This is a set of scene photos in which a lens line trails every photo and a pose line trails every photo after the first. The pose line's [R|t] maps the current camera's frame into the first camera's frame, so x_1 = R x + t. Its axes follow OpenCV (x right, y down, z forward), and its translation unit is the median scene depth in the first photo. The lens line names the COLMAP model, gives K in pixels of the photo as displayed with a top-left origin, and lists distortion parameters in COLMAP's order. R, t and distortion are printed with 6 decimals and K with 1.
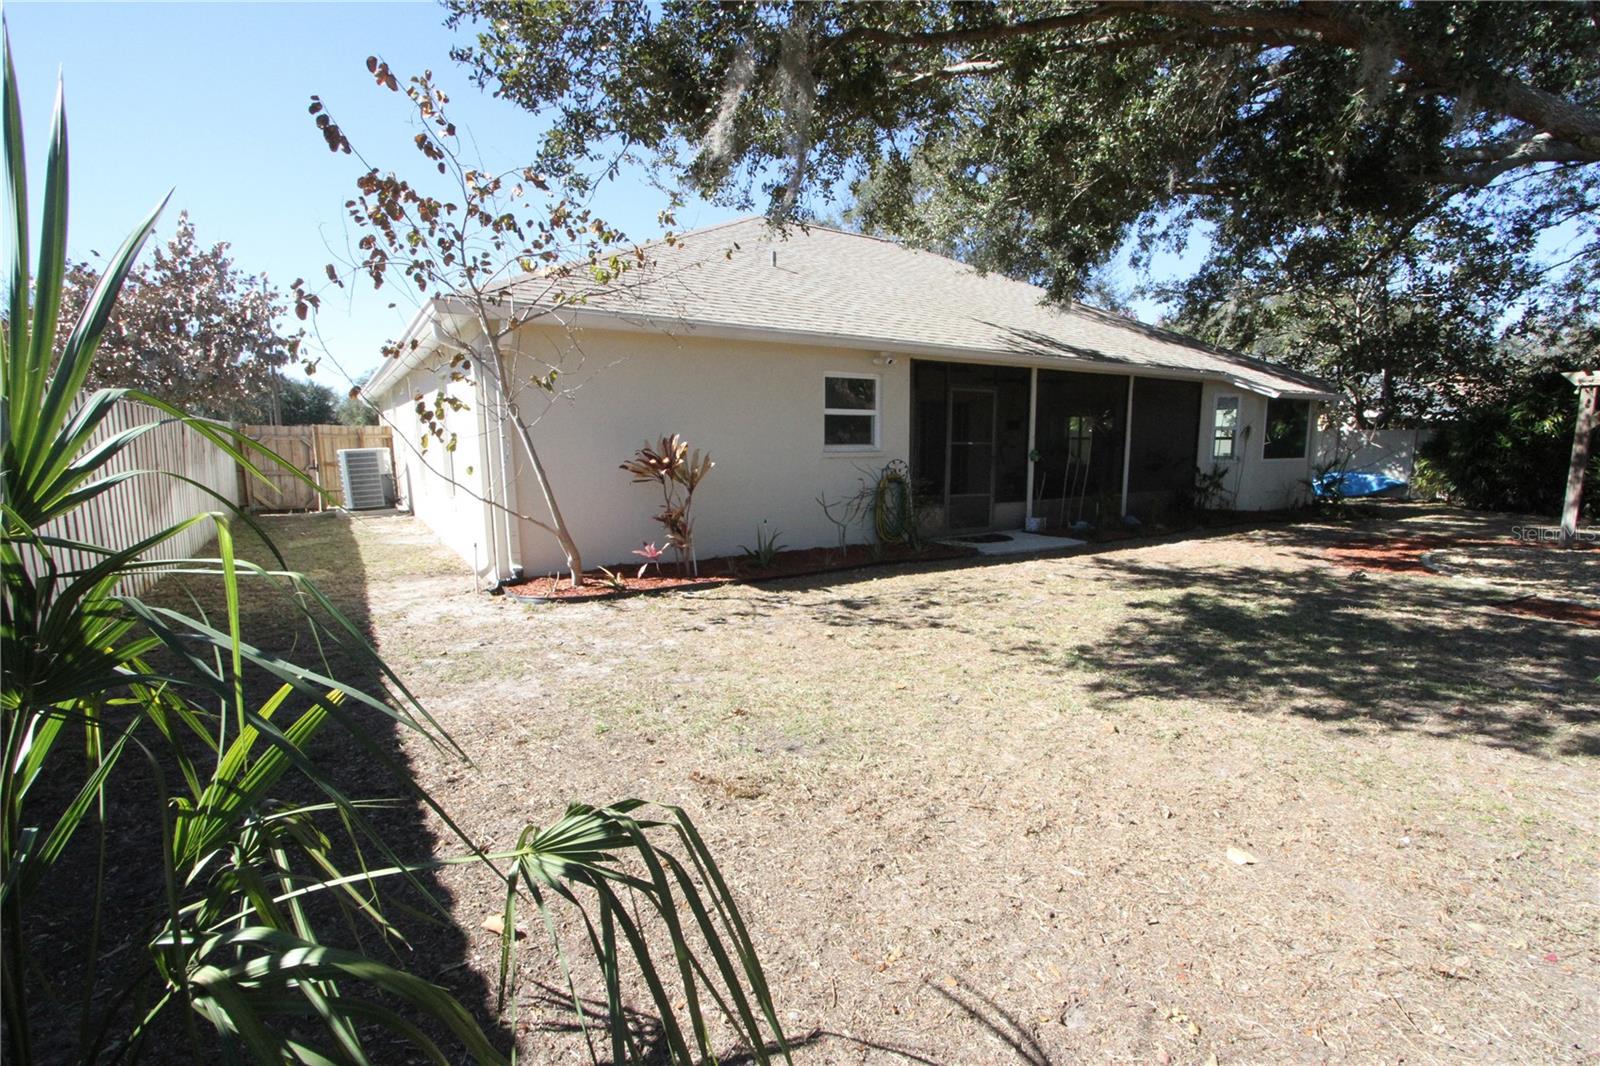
lens RADIAL K [[739.9, 0, 823.5], [0, 739.9, 543.1], [0, 0, 1]] dist [-0.014802, 0.000931]
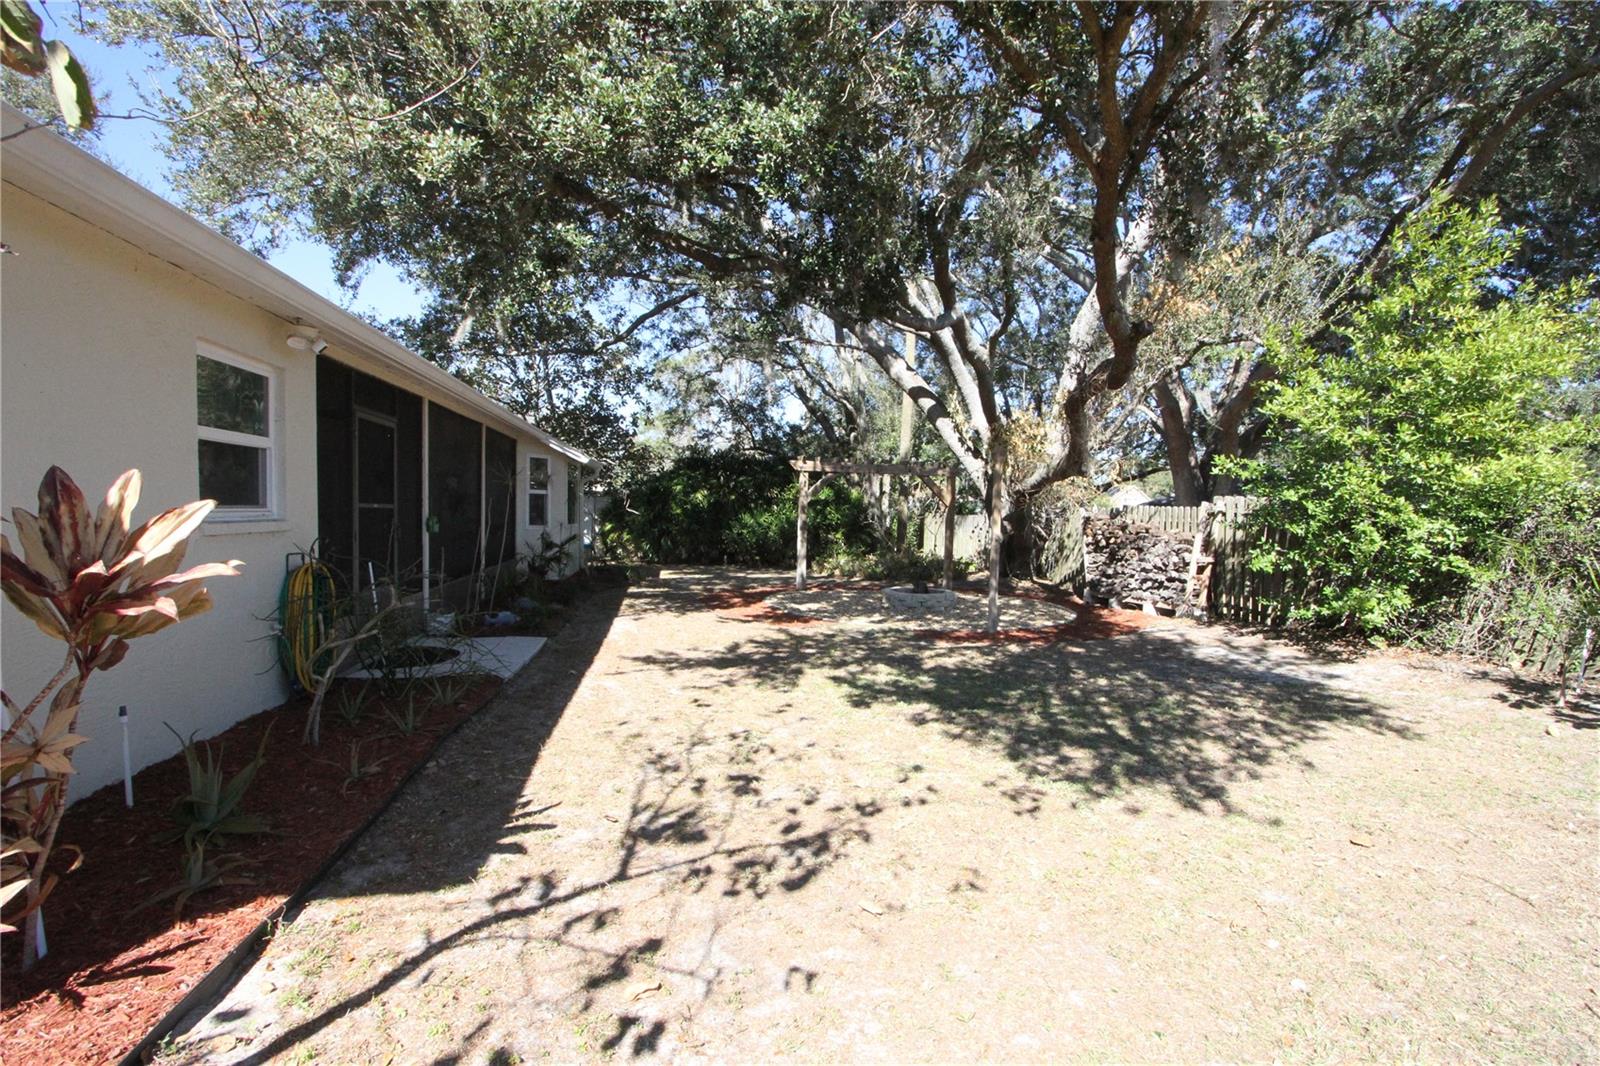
lens RADIAL K [[756.3, 0, 800.0], [0, 756.3, 533.0], [0, 0, 1]] dist [0.000971, 0.000280]
pose [[0.362582, -0.017274, 0.931792, -0.436298], [0.109028, 0.993749, -0.024003, -0.105087], [-0.925552, 0.110295, 0.362199, 0.787574]]
